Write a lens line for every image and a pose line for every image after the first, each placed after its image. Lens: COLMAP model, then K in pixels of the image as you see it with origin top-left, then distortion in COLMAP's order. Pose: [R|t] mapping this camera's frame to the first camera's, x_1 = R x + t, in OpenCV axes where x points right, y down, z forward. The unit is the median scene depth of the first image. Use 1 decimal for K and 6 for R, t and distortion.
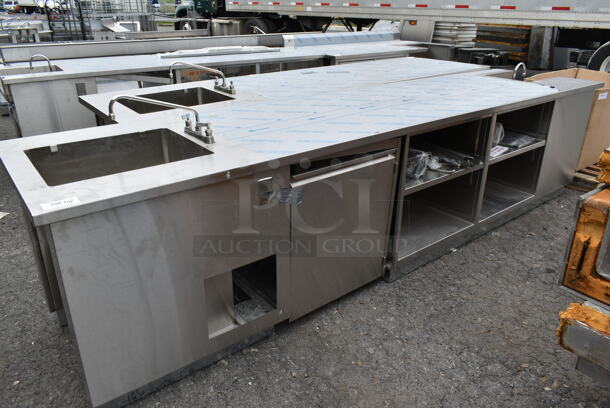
lens RADIAL K [[465.0, 0, 306.4], [0, 465.0, 204.5], [0, 0, 1]] dist [-0.010840, 0.004541]
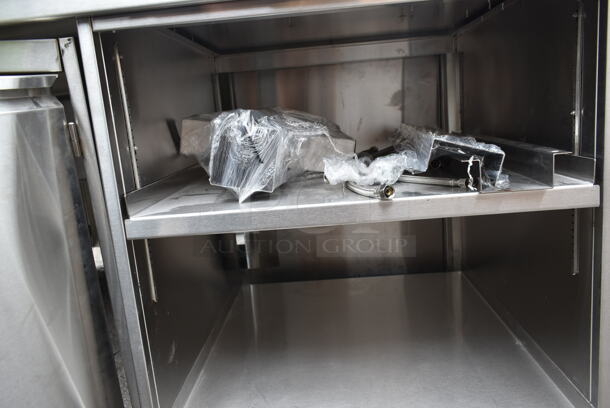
lens RADIAL K [[465.0, 0, 306.4], [0, 465.0, 201.5], [0, 0, 1]] dist [-0.010840, 0.004541]
pose [[0.755574, 0.053791, -0.652851, 0.416300], [-0.177494, 0.976152, -0.124992, -0.020807], [0.630559, 0.210318, 0.747103, 0.696194]]
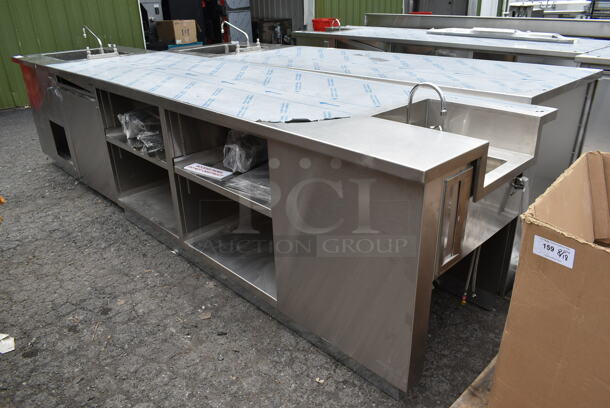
lens RADIAL K [[465.0, 0, 307.0], [0, 465.0, 202.9], [0, 0, 1]] dist [-0.010840, 0.004541]
pose [[0.100841, 0.404383, -0.909013, 1.148516], [-0.381492, 0.859549, 0.340058, -0.391987], [0.918855, 0.312489, 0.240946, 1.024583]]
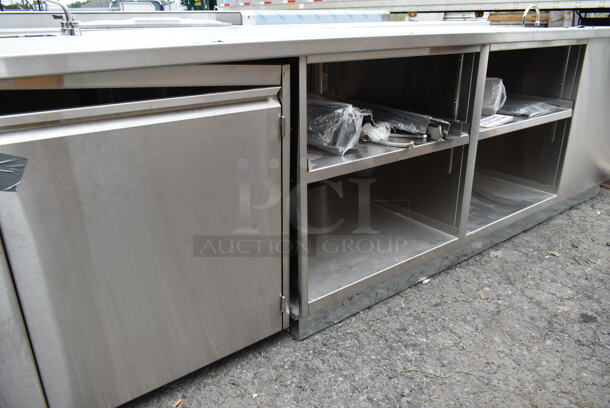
lens RADIAL K [[465.0, 0, 305.1], [0, 465.0, 202.5], [0, 0, 1]] dist [-0.010840, 0.004541]
pose [[0.999289, -0.001997, -0.037662, 0.188694], [0.000445, 0.999153, -0.041157, 0.021333], [0.037712, 0.041111, 0.998443, 0.389647]]
